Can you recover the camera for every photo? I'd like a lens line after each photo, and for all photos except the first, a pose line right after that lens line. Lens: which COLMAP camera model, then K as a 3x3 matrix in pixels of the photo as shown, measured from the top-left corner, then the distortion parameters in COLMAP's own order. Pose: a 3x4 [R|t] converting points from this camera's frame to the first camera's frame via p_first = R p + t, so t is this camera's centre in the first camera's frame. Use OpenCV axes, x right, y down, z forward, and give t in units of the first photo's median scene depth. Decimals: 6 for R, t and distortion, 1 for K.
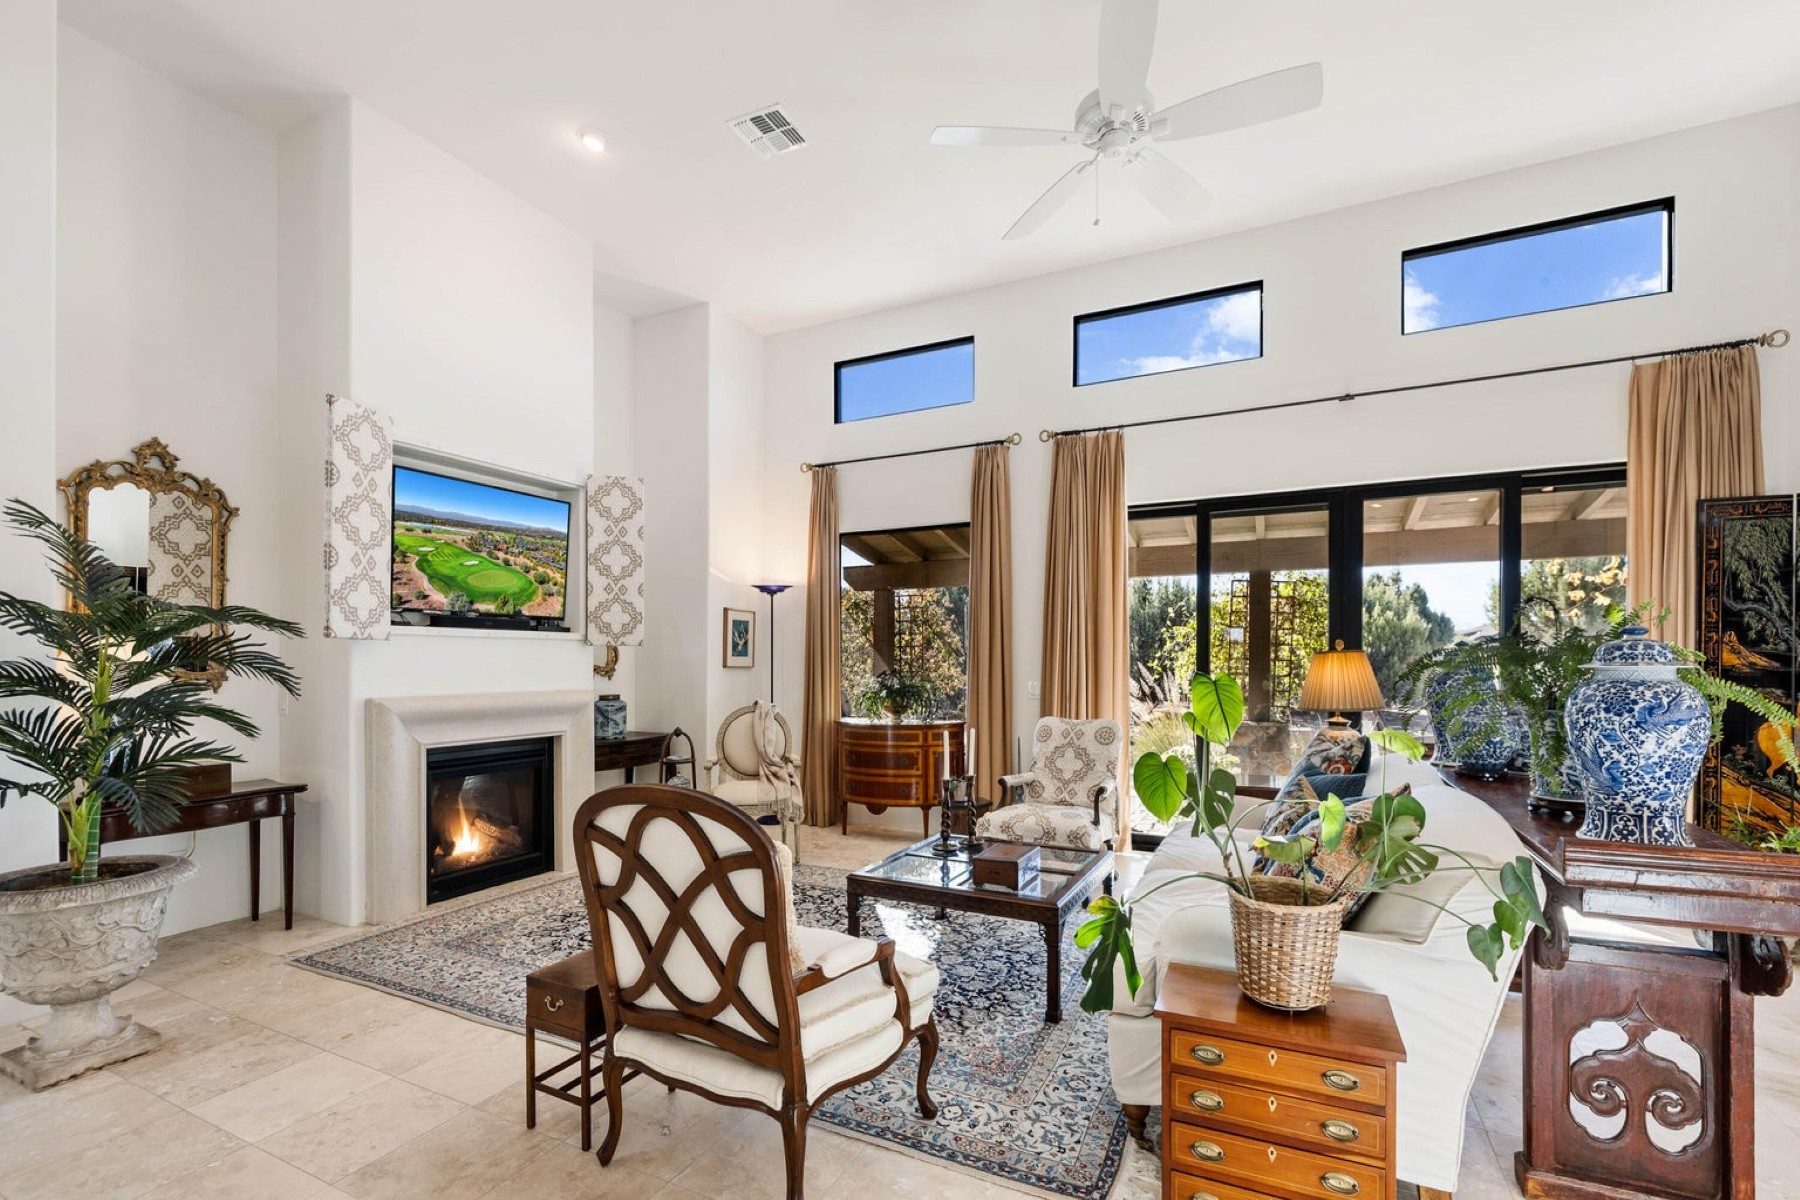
lens RADIAL K [[773.4, 0, 908.3], [0, 773.4, 660.1], [0, 0, 1]] dist [-0.000055, 0.000048]
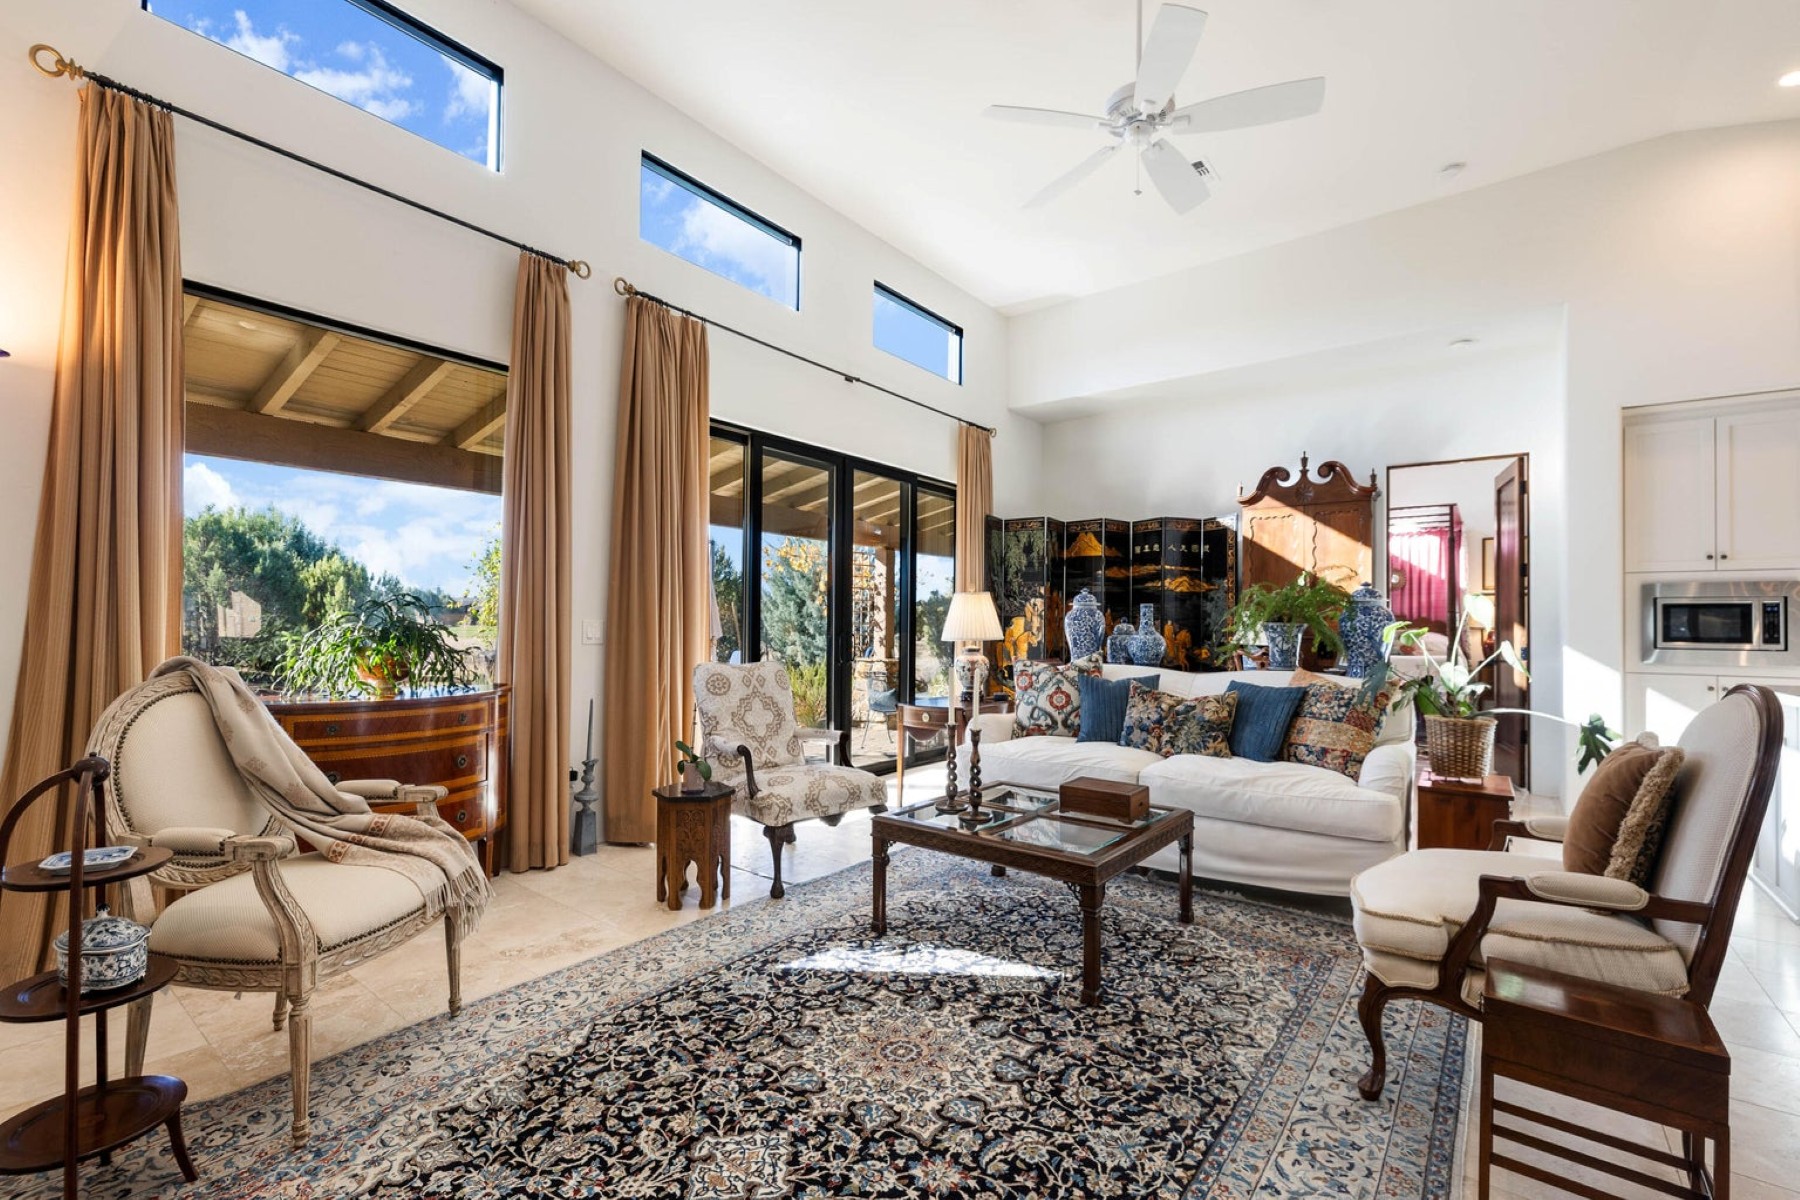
lens RADIAL K [[764.7, 0, 890.4], [0, 764.7, 614.8], [0, 0, 1]] dist [-0.006793, -0.000386]
pose [[0.214402, 0.020138, 0.976538, -0.535026], [-0.011074, 0.999773, -0.018186, 0.037606], [-0.976683, -0.006915, 0.214576, 0.668411]]
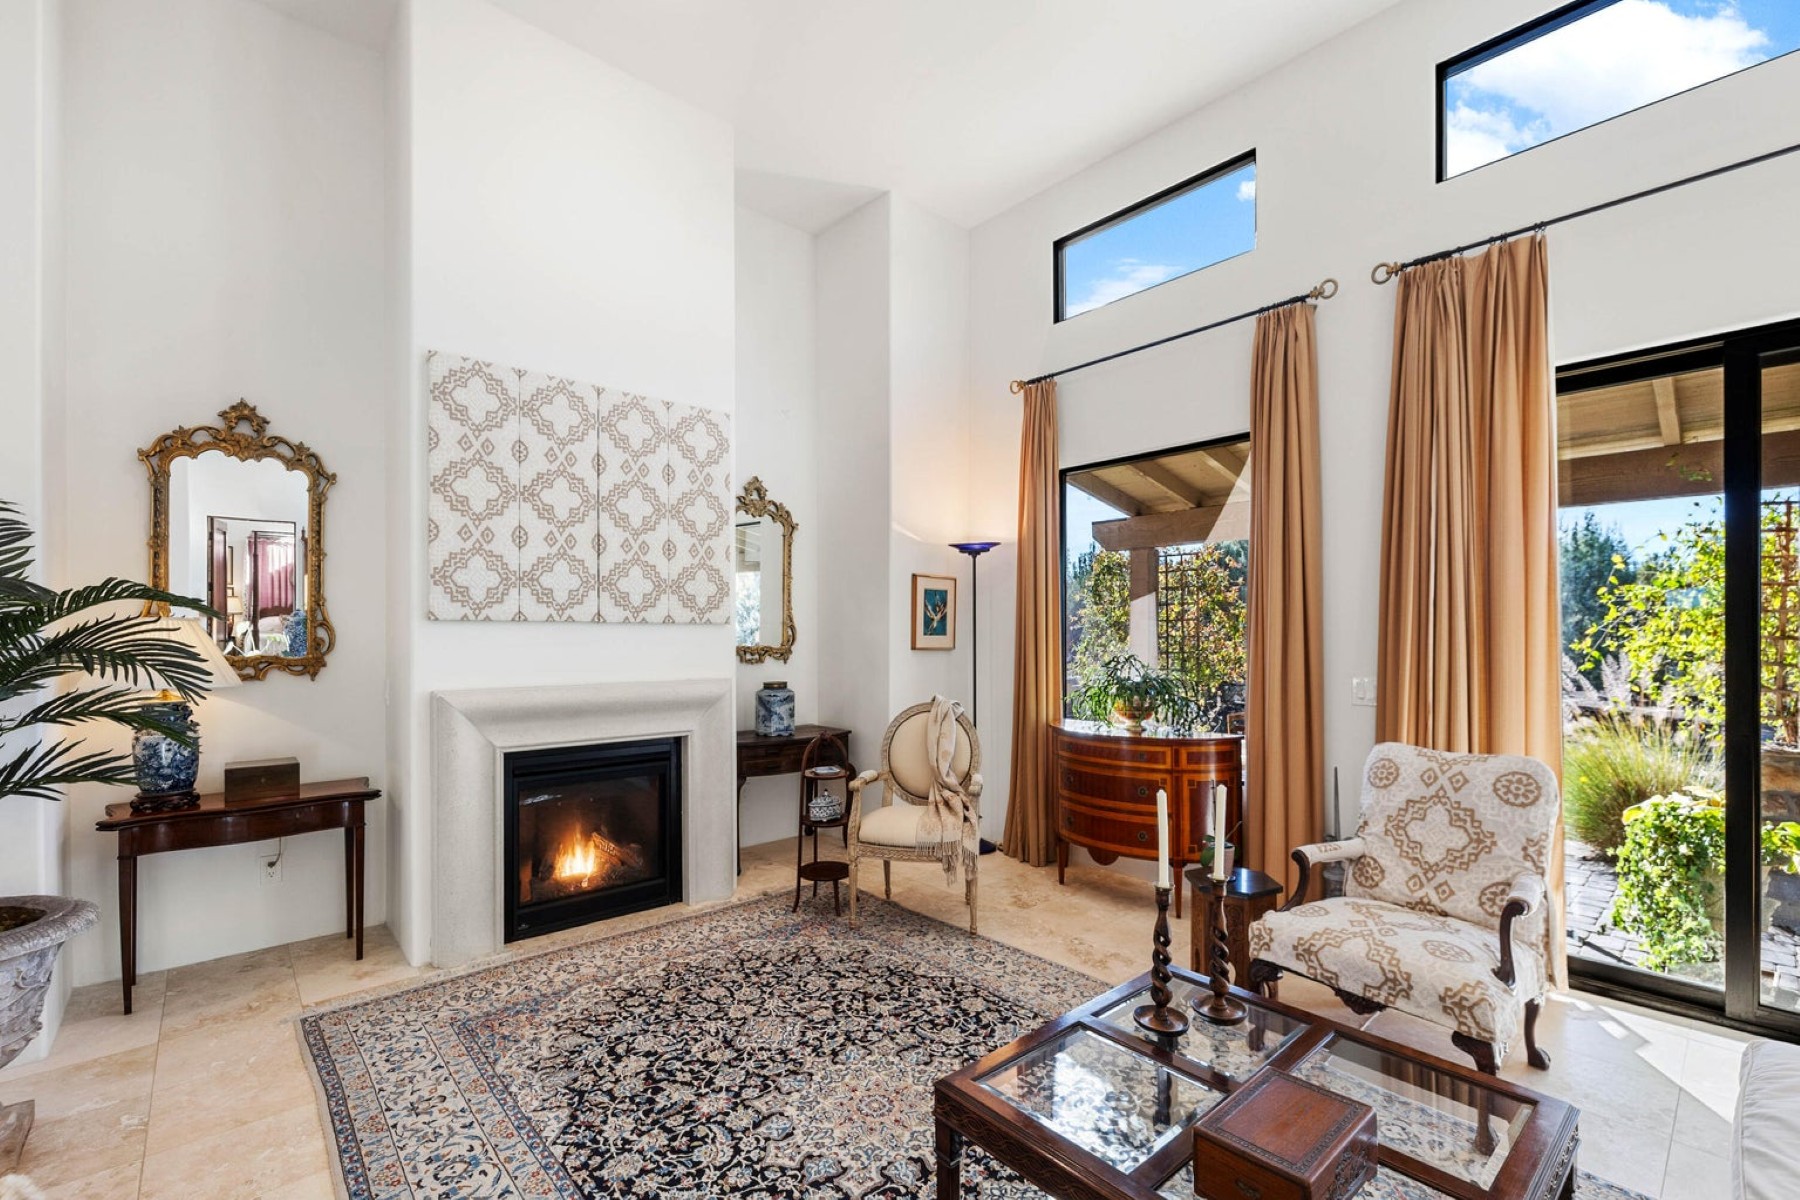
lens RADIAL K [[766.0, 0, 902.4], [0, 766.0, 629.2], [0, 0, 1]] dist [-0.003441, -0.000048]
pose [[0.927413, -0.003479, -0.374022, 0.057266], [0.001516, 0.999983, -0.005543, -0.008755], [0.374035, 0.004573, 0.927403, 0.340348]]
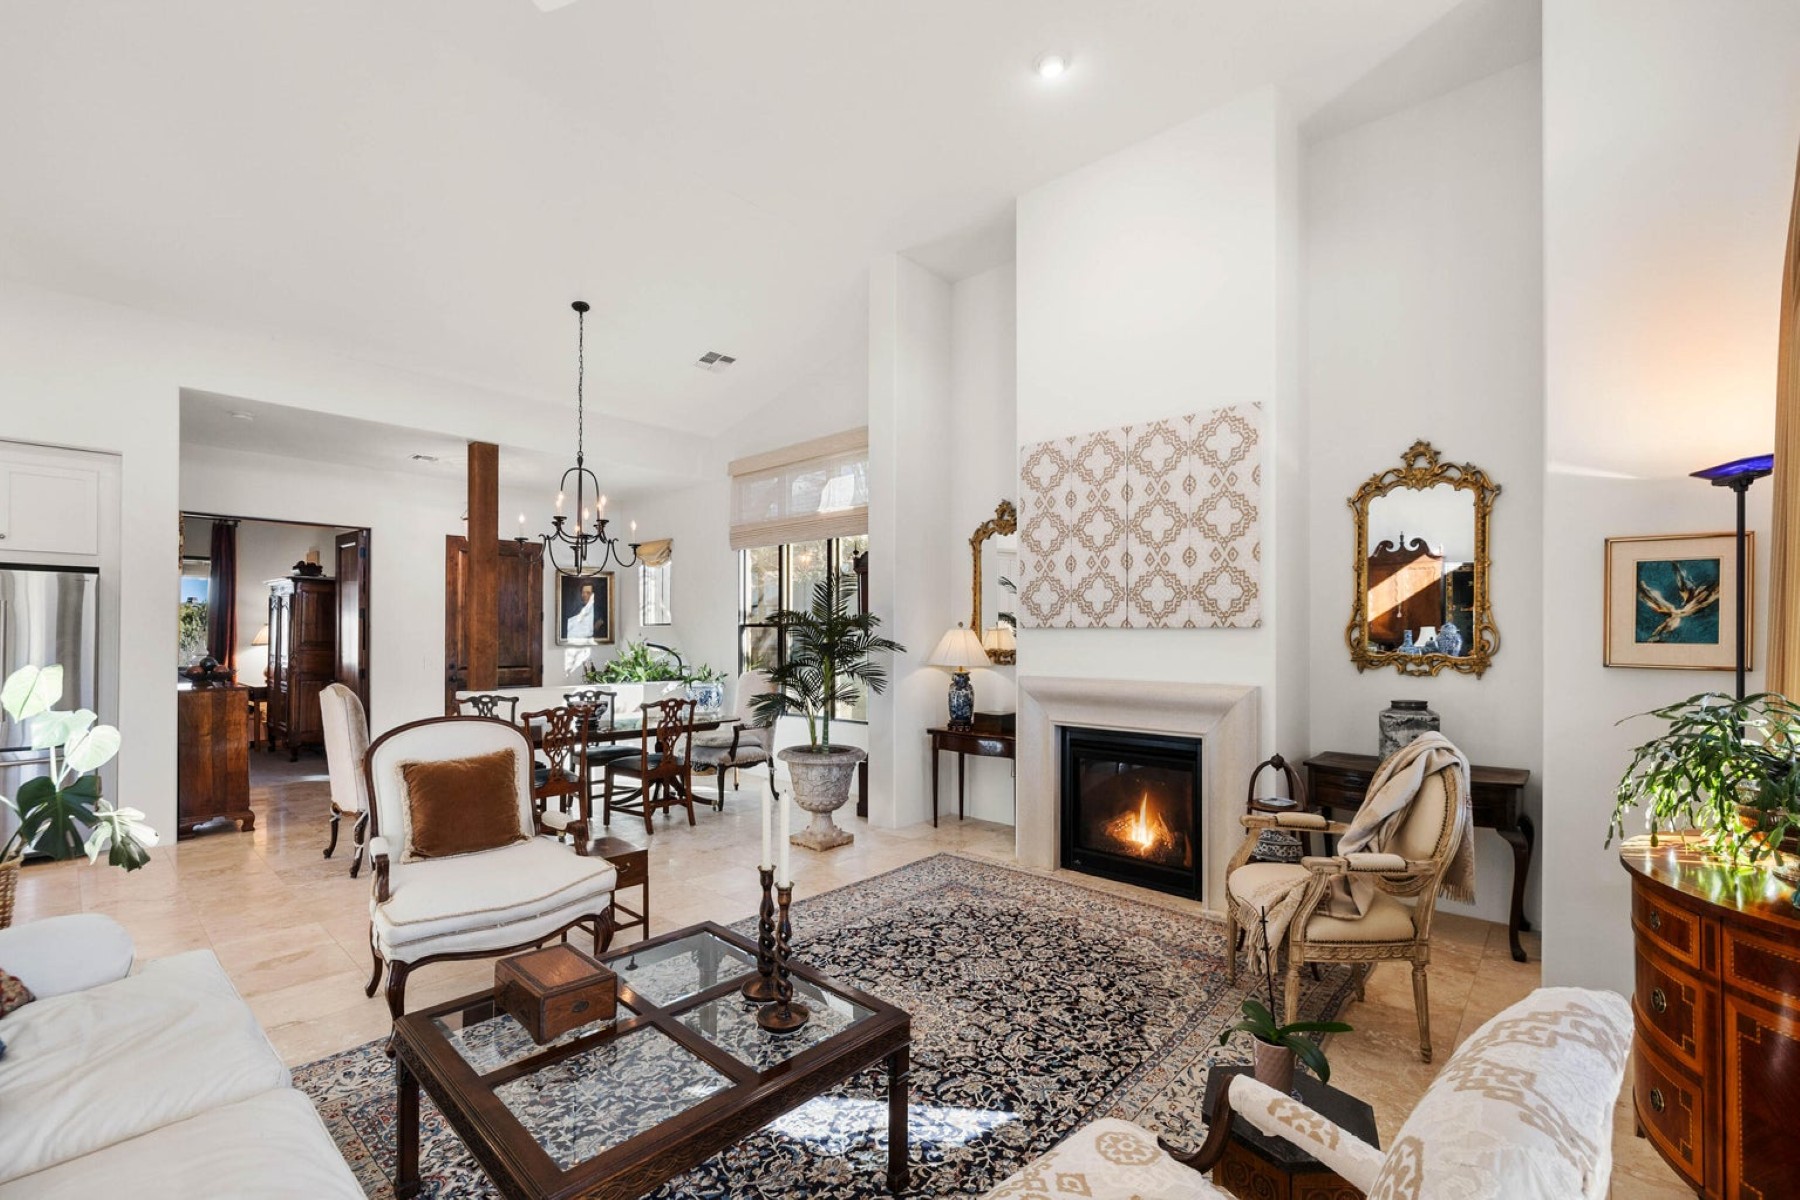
lens RADIAL K [[766.0, 0, 902.4], [0, 766.0, 629.2], [0, 0, 1]] dist [-0.003441, -0.000048]
pose [[-0.273722, -0.006804, -0.961785, 0.409098], [-0.000735, 0.999976, -0.006865, -0.012310], [0.961809, -0.001173, -0.273720, 0.908540]]
